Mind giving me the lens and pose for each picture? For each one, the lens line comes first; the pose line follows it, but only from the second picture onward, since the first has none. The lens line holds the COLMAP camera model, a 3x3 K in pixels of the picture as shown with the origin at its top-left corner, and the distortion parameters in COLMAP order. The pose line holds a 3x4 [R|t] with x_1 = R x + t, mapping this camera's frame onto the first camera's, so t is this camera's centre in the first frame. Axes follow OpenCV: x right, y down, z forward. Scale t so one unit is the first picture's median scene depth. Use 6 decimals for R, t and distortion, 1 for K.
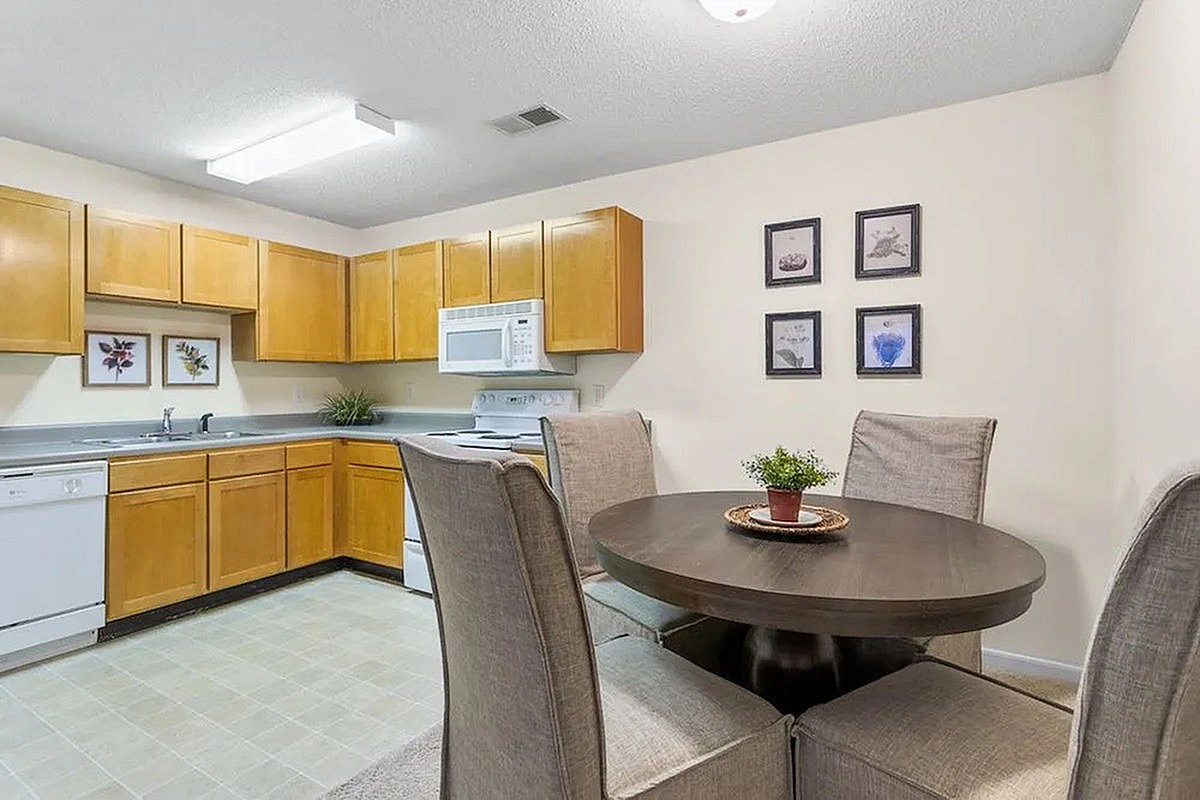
lens RADIAL K [[589.7, 0, 600.0], [0, 589.7, 400.0], [0, 0, 1]] dist [0.000379, 0.000156]
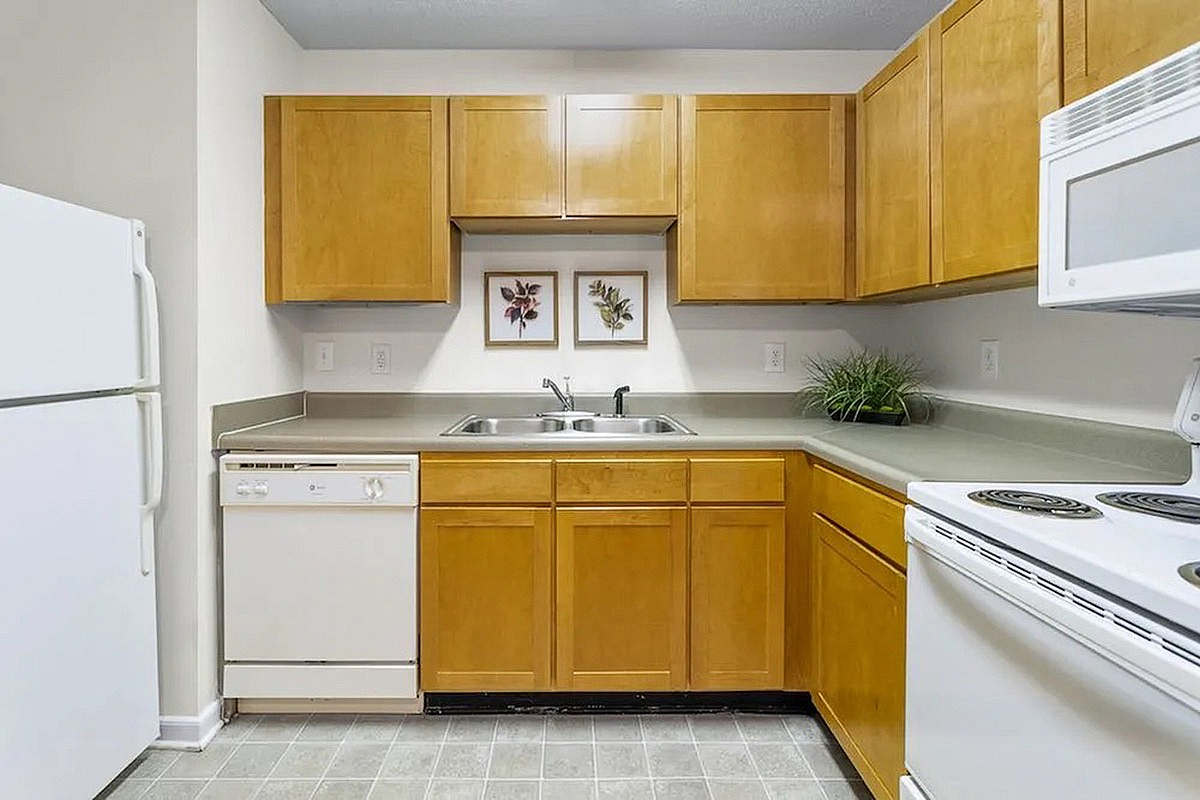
lens RADIAL K [[592.0, 0, 597.9], [0, 592.0, 351.3], [0, 0, 1]] dist [0.000714, 0.000252]
pose [[0.521649, 0.008896, -0.853114, -0.121045], [-0.021370, 0.999768, -0.002642, -0.014403], [0.852893, 0.019609, 0.521718, 0.642155]]
